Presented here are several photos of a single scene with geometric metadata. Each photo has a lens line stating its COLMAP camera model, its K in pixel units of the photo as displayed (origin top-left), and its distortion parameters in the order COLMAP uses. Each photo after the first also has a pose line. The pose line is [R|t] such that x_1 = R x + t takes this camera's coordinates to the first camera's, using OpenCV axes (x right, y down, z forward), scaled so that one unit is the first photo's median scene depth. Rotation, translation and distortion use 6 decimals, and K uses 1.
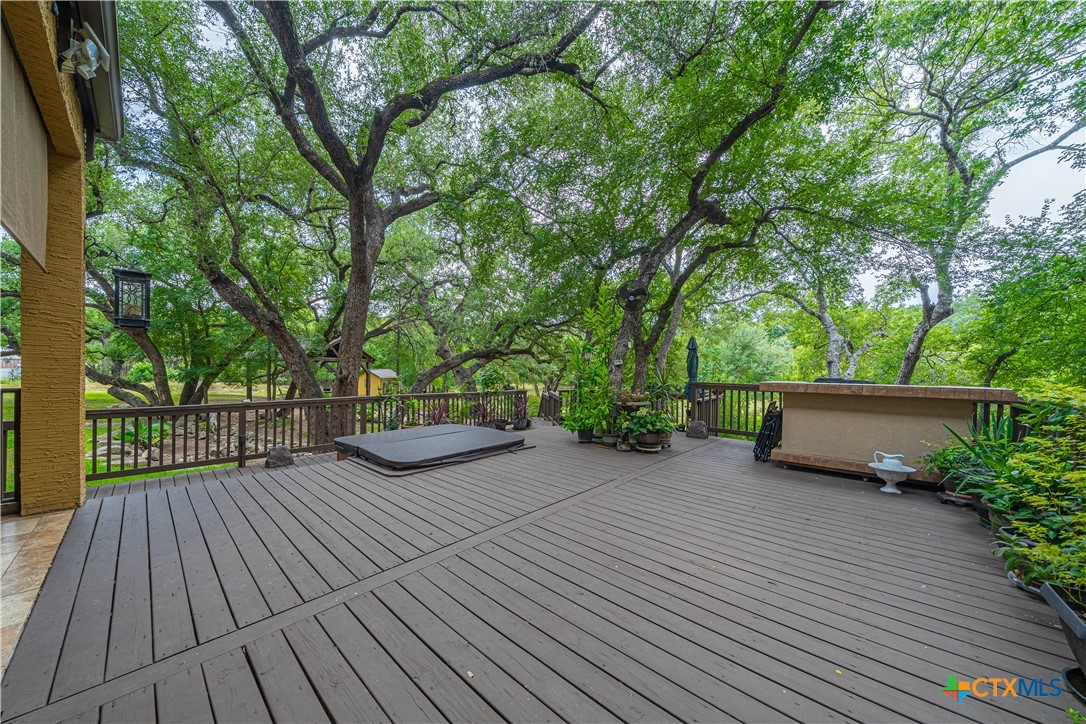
lens RADIAL K [[377.3, 0, 536.6], [0, 377.3, 371.7], [0, 0, 1]] dist [-0.002179, -0.000081]
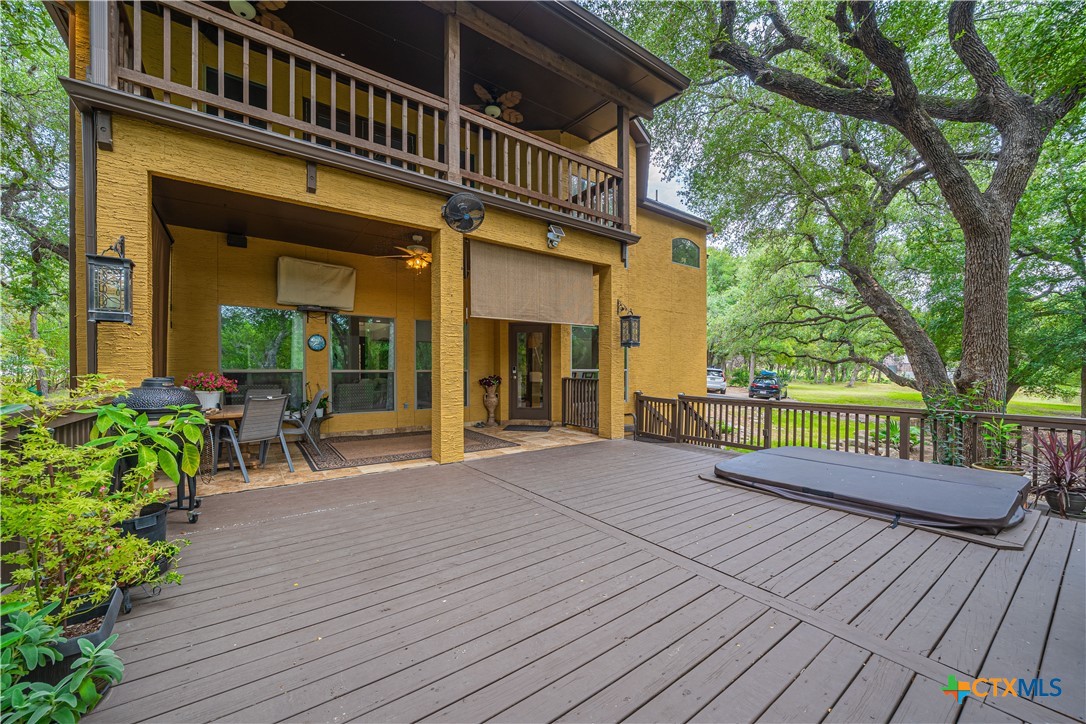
lens RADIAL K [[377.3, 0, 536.6], [0, 377.3, 371.7], [0, 0, 1]] dist [-0.002179, -0.000081]
pose [[-0.174670, -0.006899, -0.984603, 0.664785], [-0.001554, 0.999976, -0.006731, -0.002727], [0.984626, 0.000354, -0.174677, 0.689507]]
